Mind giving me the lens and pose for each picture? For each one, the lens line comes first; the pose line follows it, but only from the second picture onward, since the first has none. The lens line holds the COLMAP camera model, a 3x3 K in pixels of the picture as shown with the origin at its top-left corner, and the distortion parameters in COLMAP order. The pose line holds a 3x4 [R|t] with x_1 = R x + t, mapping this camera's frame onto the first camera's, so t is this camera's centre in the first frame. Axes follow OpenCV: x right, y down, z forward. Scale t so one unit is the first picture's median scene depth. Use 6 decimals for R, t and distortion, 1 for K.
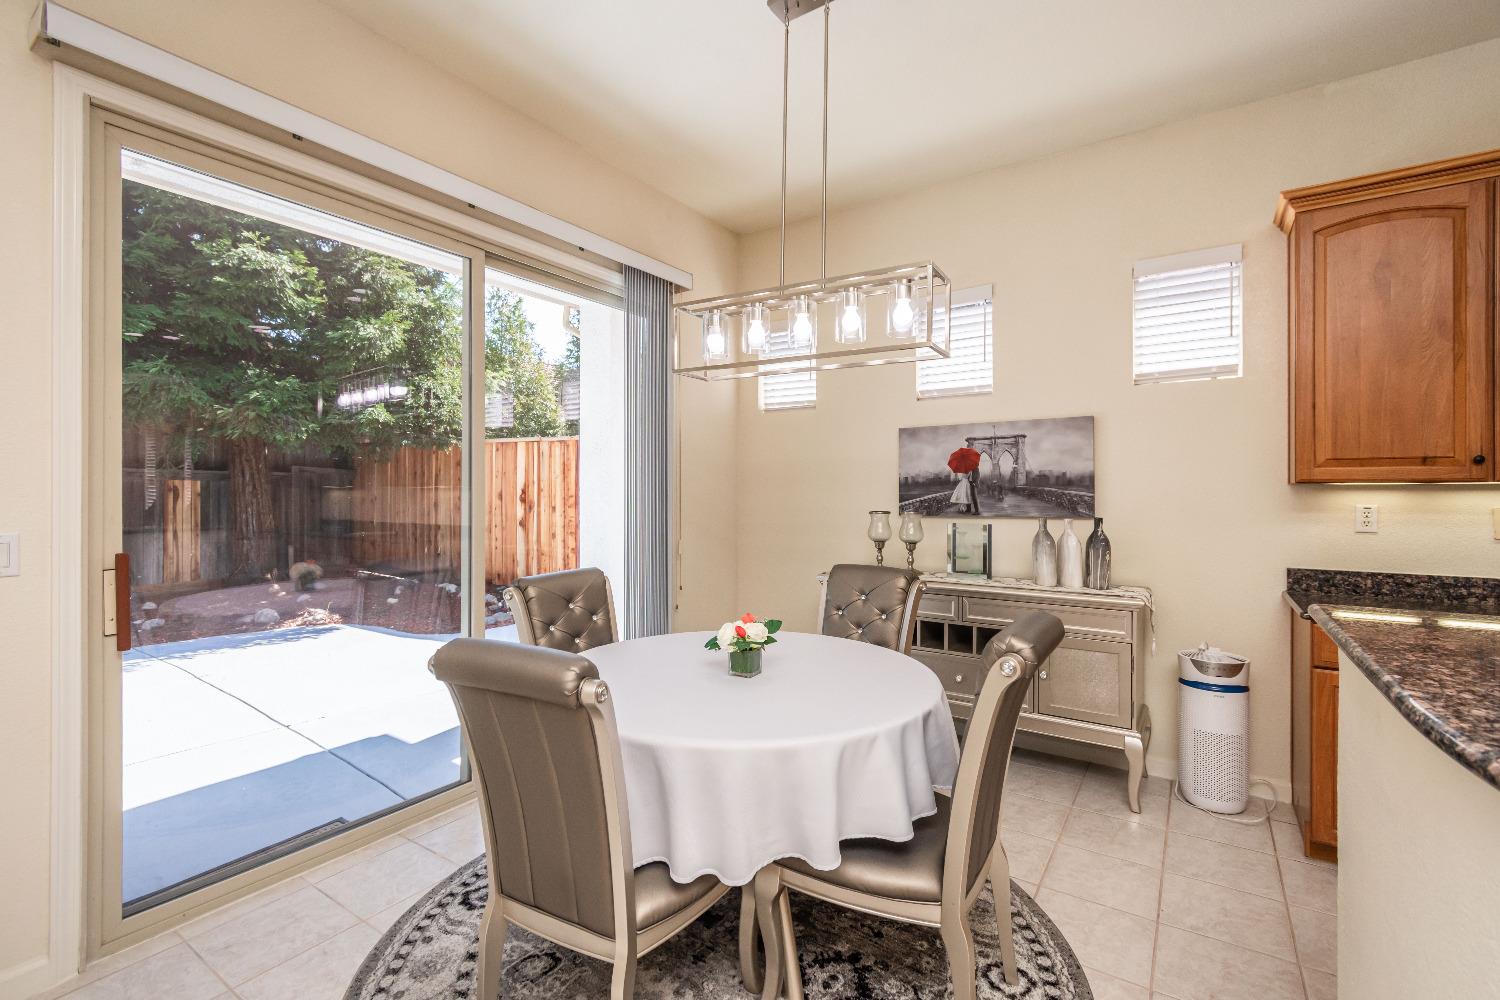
lens RADIAL K [[673.6, 0, 747.2], [0, 673.6, 496.2], [0, 0, 1]] dist [-0.003436, 0.000646]
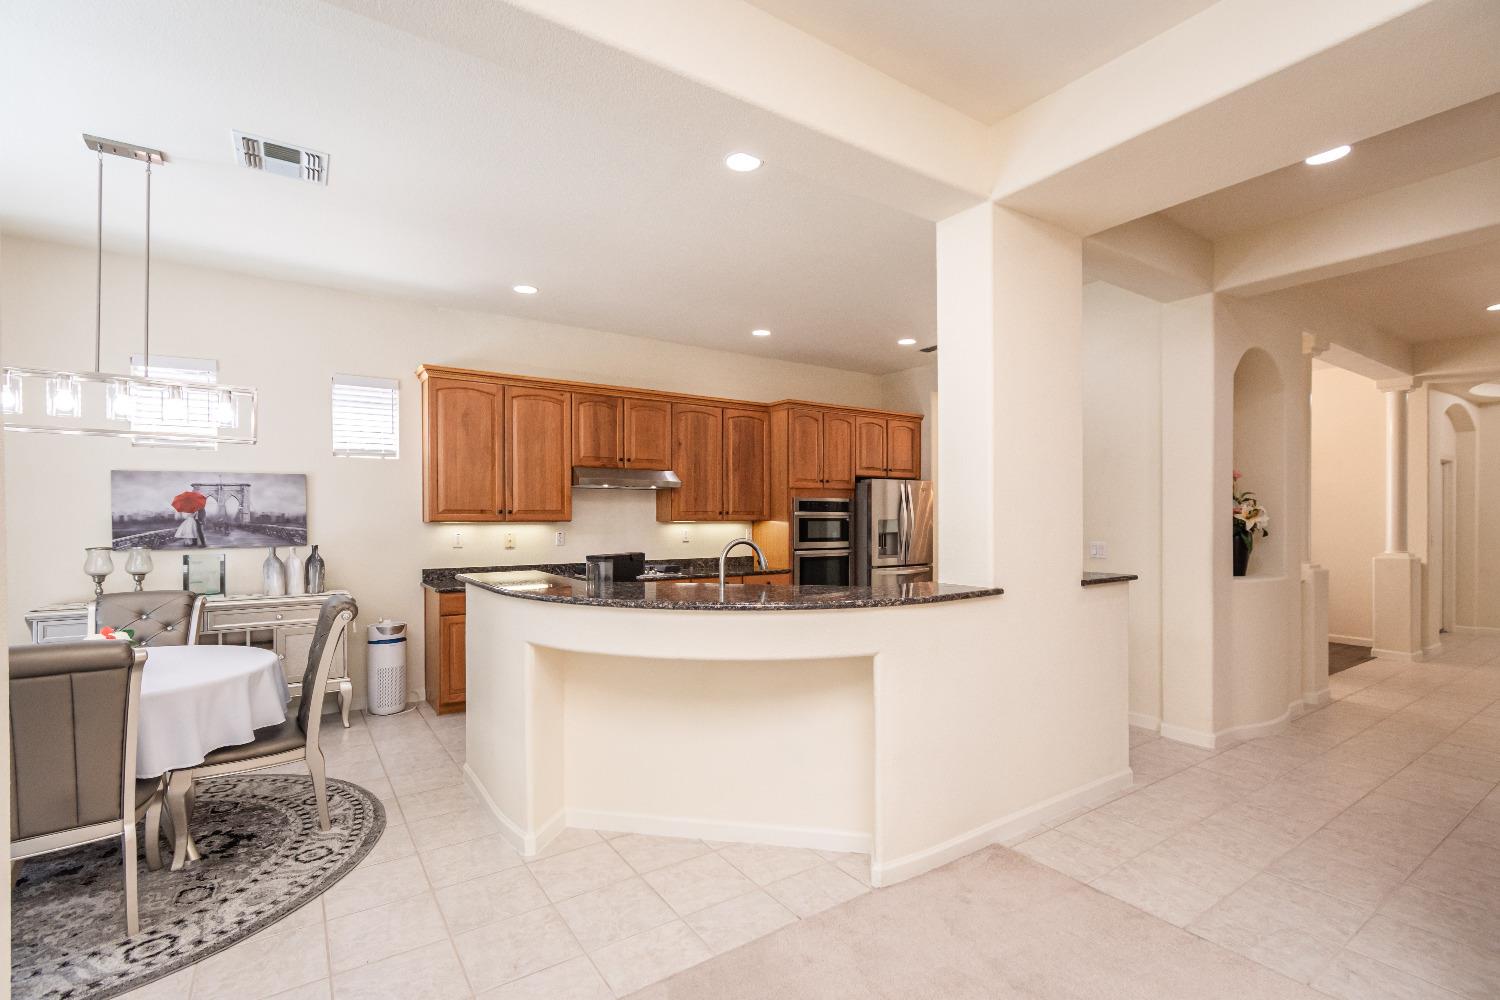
lens RADIAL K [[673.6, 0, 747.5], [0, 673.6, 513.7], [0, 0, 1]] dist [-0.003436, 0.000646]
pose [[0.376164, 0.002195, 0.926550, -0.440911], [0.009523, 0.999935, -0.006235, -0.016861], [-0.926504, 0.011169, 0.376119, -0.394248]]
